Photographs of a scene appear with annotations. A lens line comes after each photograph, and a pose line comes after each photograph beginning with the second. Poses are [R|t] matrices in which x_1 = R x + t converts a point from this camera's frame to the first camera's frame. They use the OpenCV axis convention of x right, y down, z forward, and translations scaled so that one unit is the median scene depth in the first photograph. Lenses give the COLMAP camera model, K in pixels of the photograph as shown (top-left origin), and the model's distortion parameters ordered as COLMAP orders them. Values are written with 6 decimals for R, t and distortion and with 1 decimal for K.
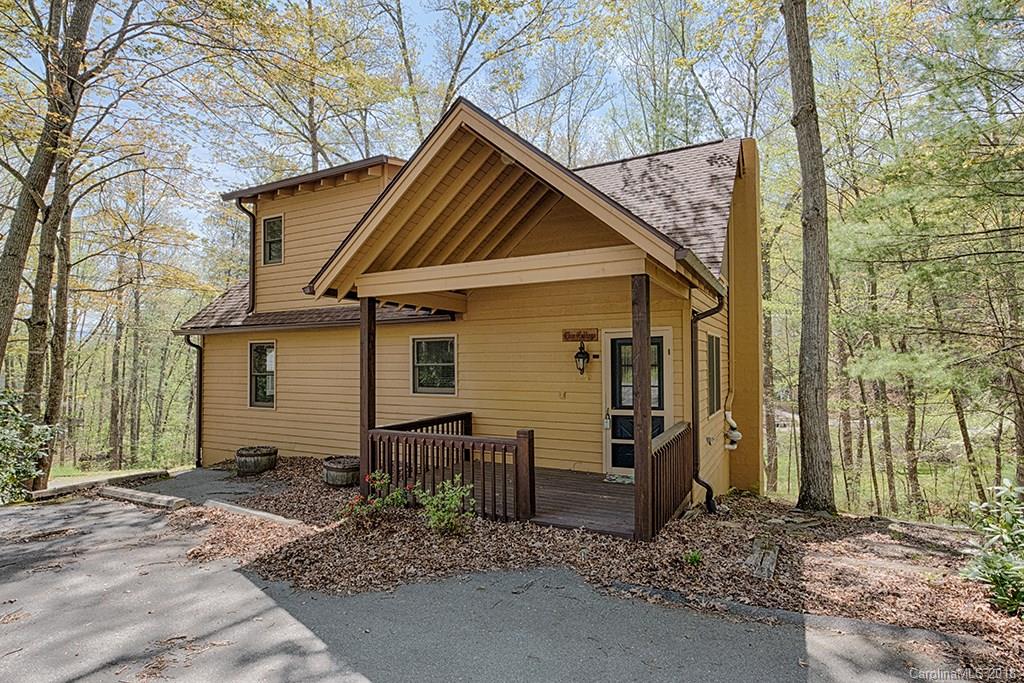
lens RADIAL K [[540.7, 0, 517.3], [0, 540.7, 346.4], [0, 0, 1]] dist [0.001772, 0.000253]
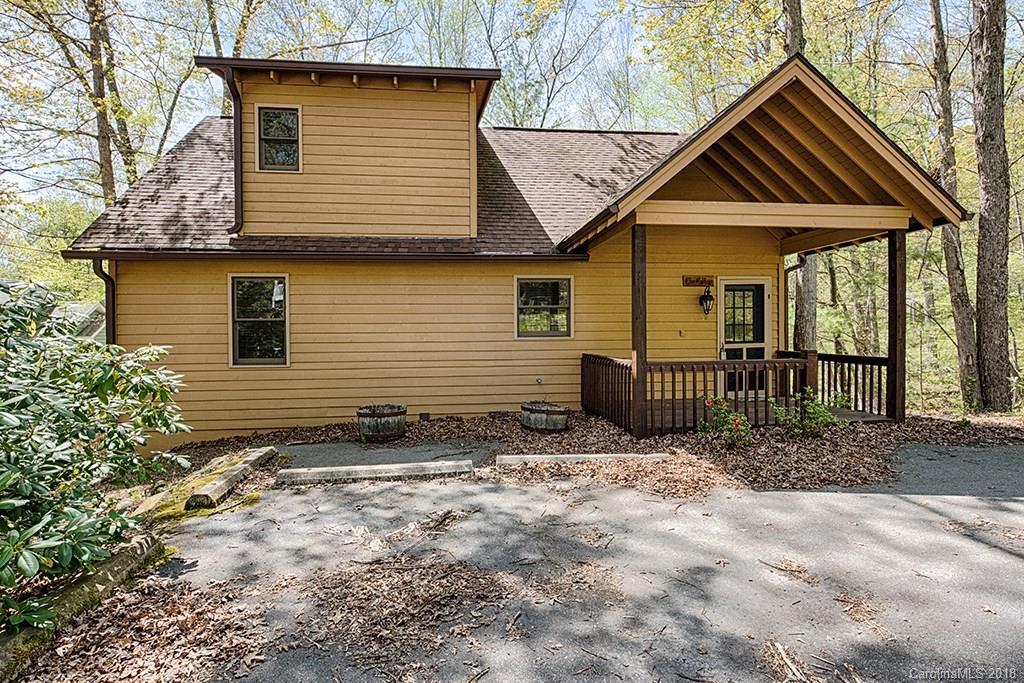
lens RADIAL K [[540.7, 0, 518.6], [0, 540.7, 339.1], [0, 0, 1]] dist [0.001772, 0.000253]
pose [[0.812041, -0.007966, 0.583546, -0.746539], [-0.010844, 0.999528, 0.028734, 0.063838], [-0.583500, -0.029661, 0.811571, 0.242977]]
